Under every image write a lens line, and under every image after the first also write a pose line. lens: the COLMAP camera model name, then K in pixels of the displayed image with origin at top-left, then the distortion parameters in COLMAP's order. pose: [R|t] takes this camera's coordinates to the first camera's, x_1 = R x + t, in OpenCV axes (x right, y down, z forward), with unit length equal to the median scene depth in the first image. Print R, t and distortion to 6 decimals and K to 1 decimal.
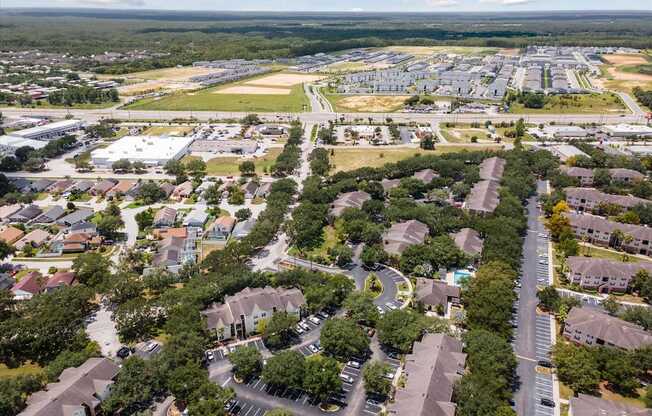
lens RADIAL K [[470.3, 0, 326.0], [0, 470.3, 208.0], [0, 0, 1]] dist [0.030440, 0.002999]
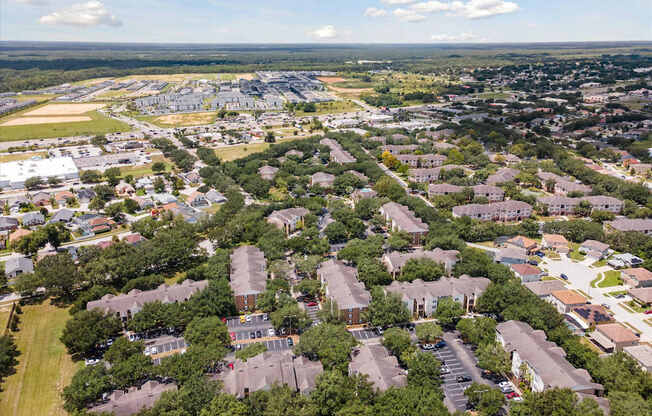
lens RADIAL K [[470.3, 0, 326.0], [0, 470.3, 208.0], [0, 0, 1]] dist [0.030440, 0.002999]
pose [[0.830962, -0.185385, 0.524532, -0.389645], [0.215108, 0.976580, 0.004378, 0.086640], [-0.513060, 0.109193, 0.851379, -0.208762]]
